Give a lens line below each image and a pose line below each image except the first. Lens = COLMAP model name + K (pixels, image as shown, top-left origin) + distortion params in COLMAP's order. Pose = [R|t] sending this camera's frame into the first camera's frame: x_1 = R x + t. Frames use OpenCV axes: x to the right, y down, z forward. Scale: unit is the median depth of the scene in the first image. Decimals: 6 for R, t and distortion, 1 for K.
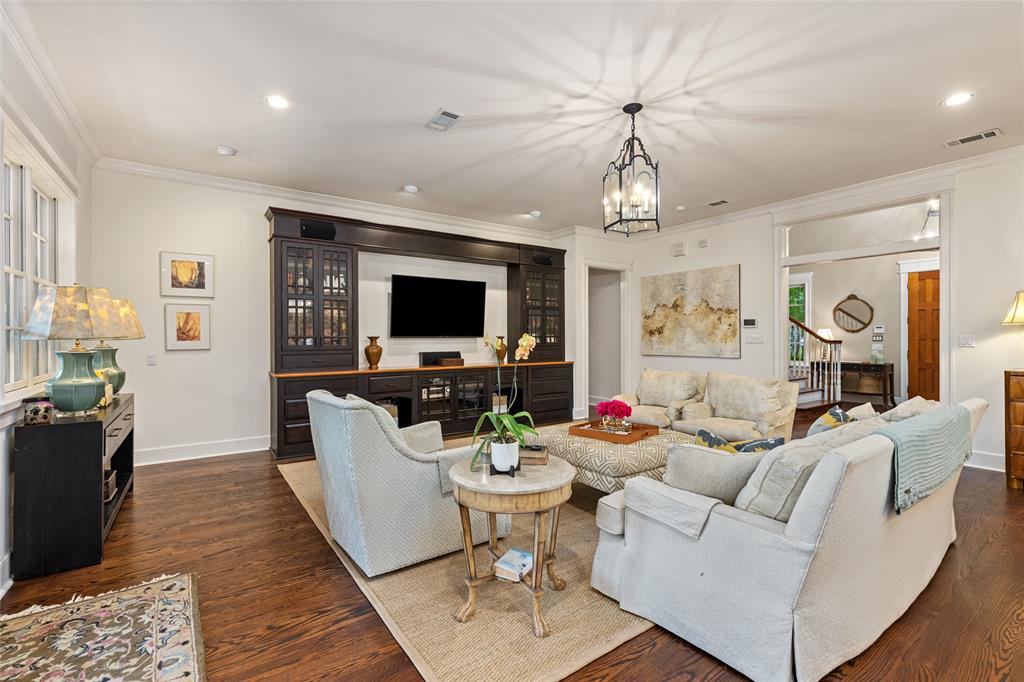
lens RADIAL K [[451.6, 0, 516.8], [0, 451.6, 337.2], [0, 0, 1]] dist [-0.004447, 0.000586]
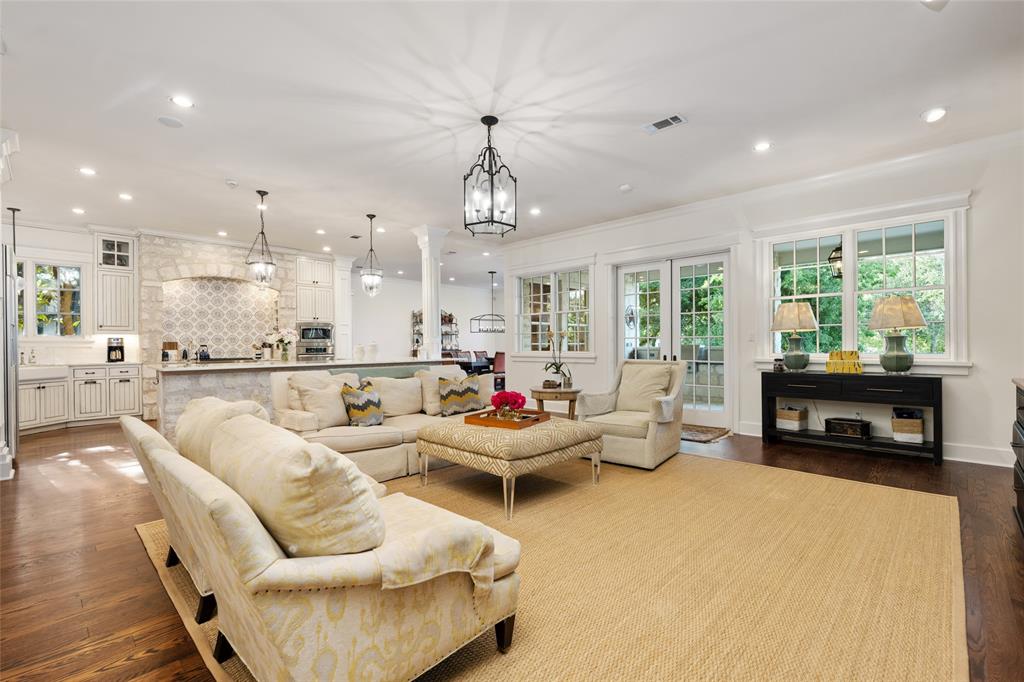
lens RADIAL K [[453.9, 0, 515.5], [0, 453.9, 349.9], [0, 0, 1]] dist [0.004708, 0.000299]
pose [[-0.981034, 0.012899, -0.193406, 0.269272], [0.010455, 0.999852, 0.013652, 0.023126], [0.193554, 0.011371, -0.981024, 1.357834]]
